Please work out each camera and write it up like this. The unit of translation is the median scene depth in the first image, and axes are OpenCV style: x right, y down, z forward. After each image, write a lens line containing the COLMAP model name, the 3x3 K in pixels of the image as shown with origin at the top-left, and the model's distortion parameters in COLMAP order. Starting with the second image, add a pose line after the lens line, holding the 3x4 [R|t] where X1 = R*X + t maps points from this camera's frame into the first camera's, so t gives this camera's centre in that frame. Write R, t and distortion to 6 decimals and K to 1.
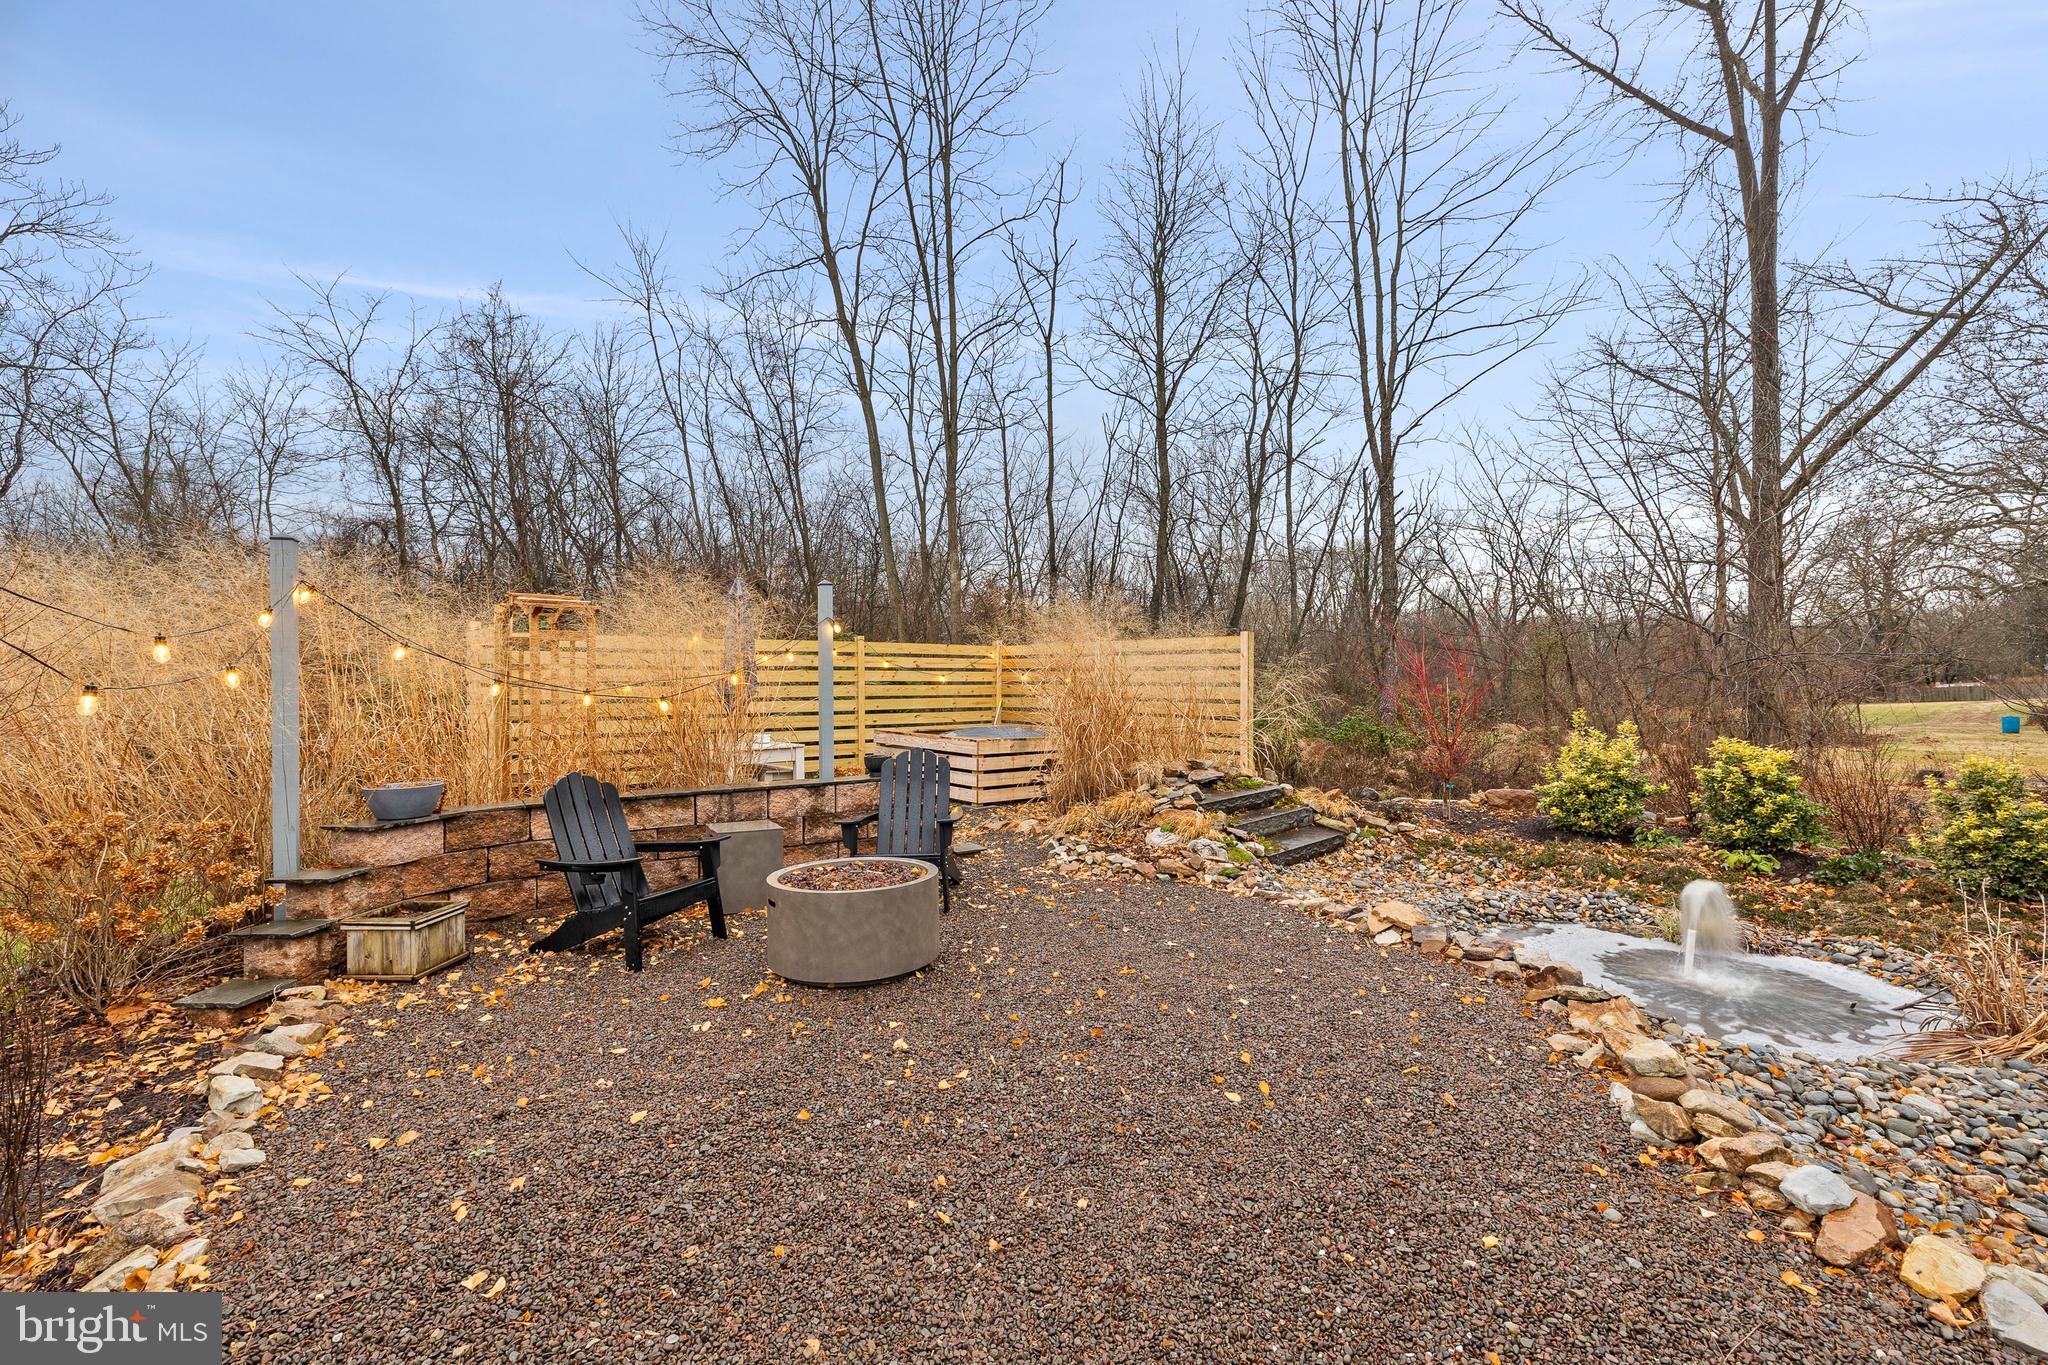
lens RADIAL K [[880.6, 0, 1024.0], [0, 880.6, 682.5], [0, 0, 1]] dist [0.000620, 0.000159]
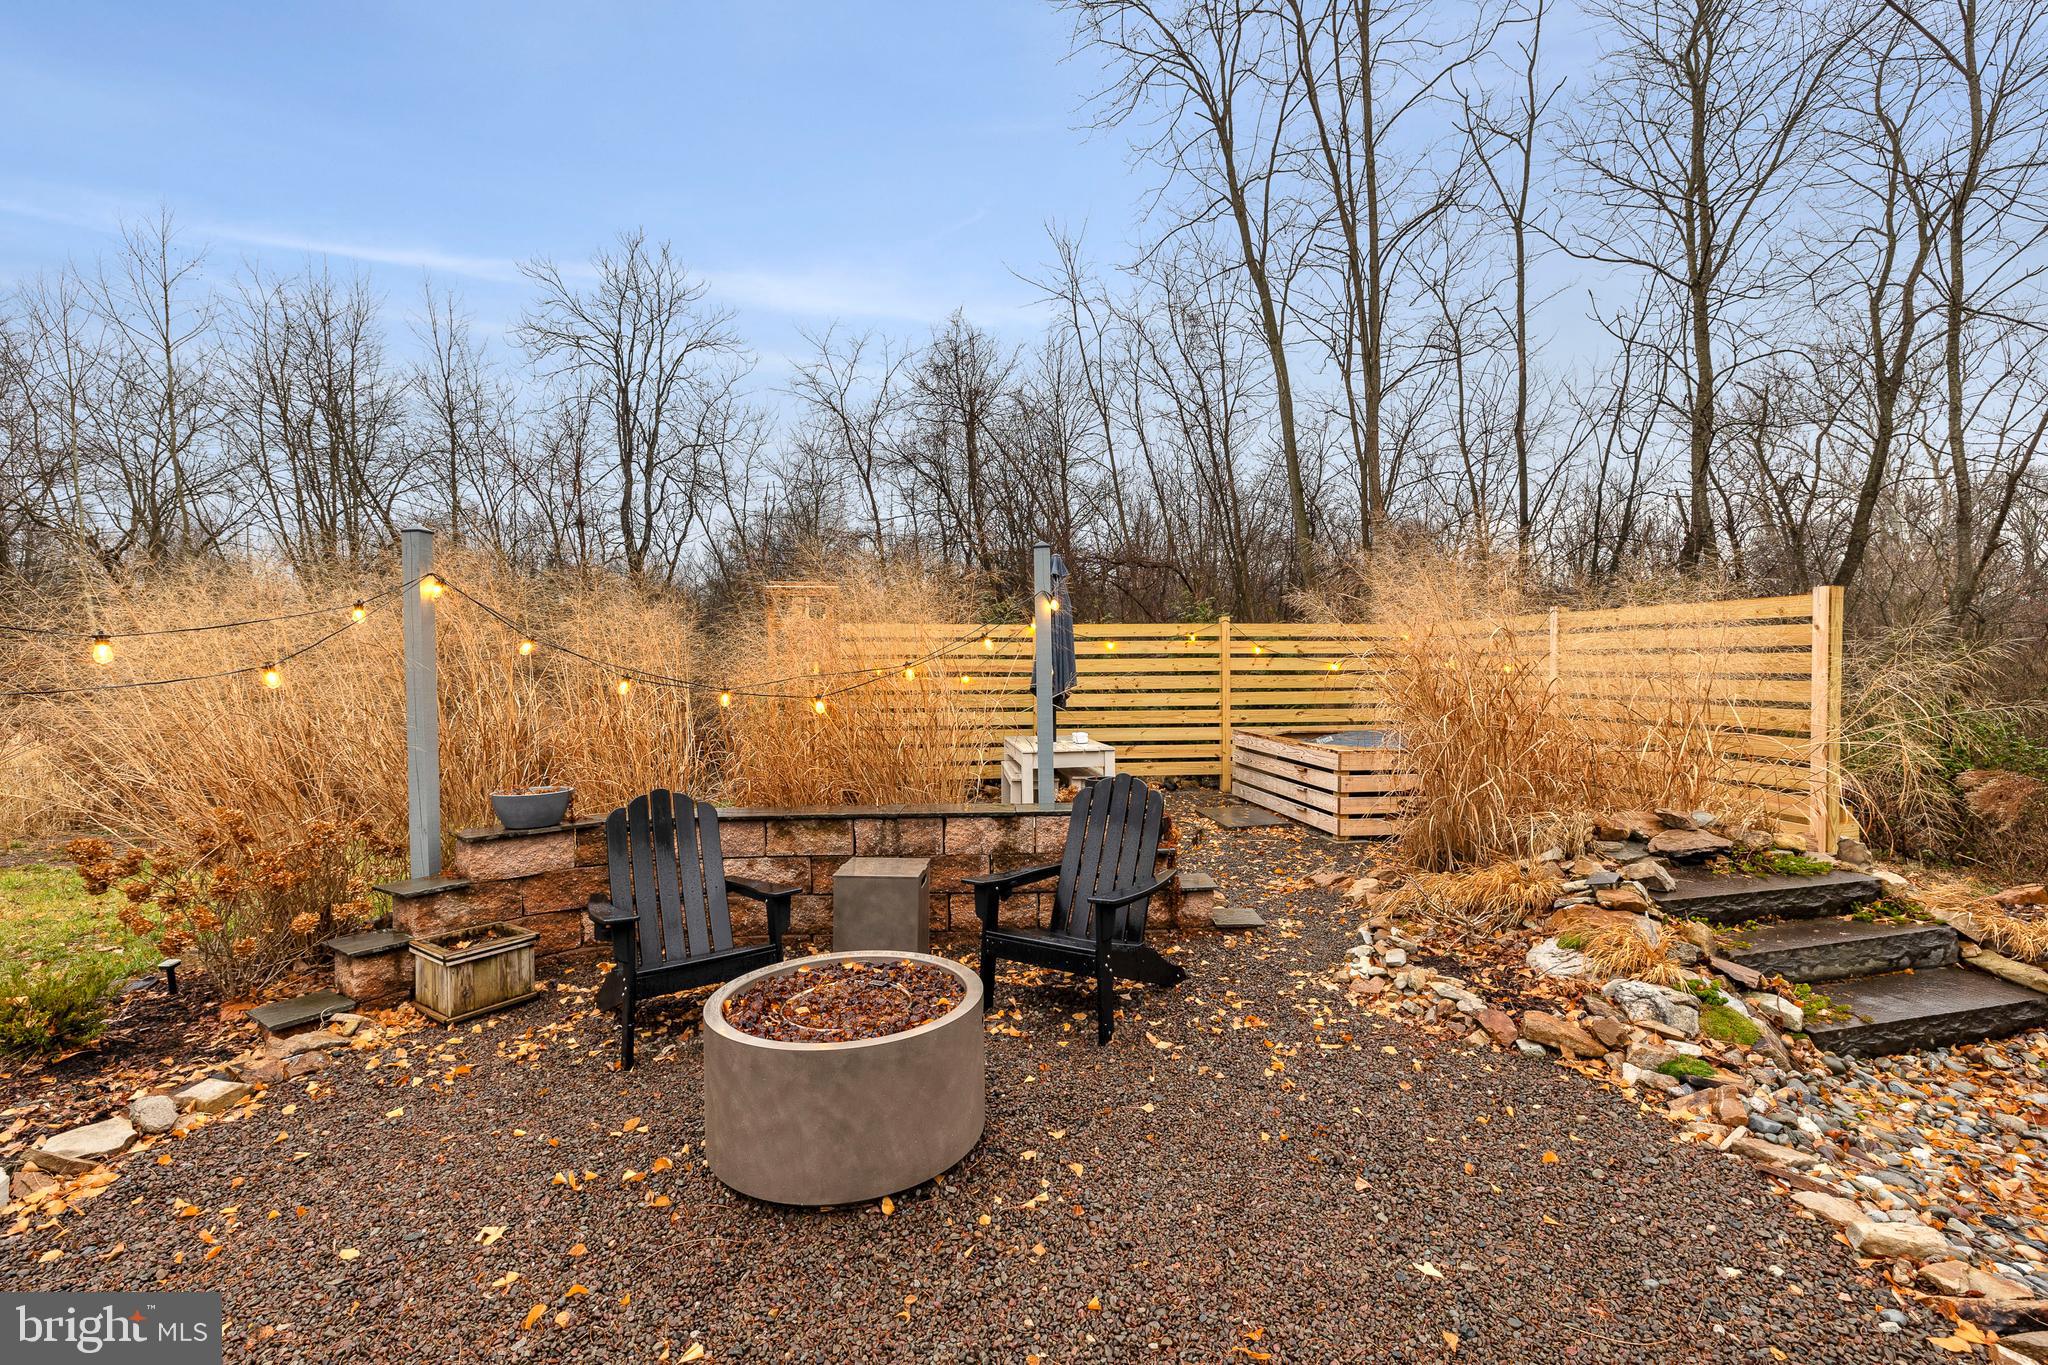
lens RADIAL K [[867.0, 0, 1024.0], [0, 867.0, 682.5], [0, 0, 1]] dist [0.000040, 0.000040]
pose [[0.854564, 0.006465, -0.519306, 0.102112], [0.002577, 0.999857, 0.016688, -0.005448], [0.519340, -0.015599, 0.854425, 0.242909]]
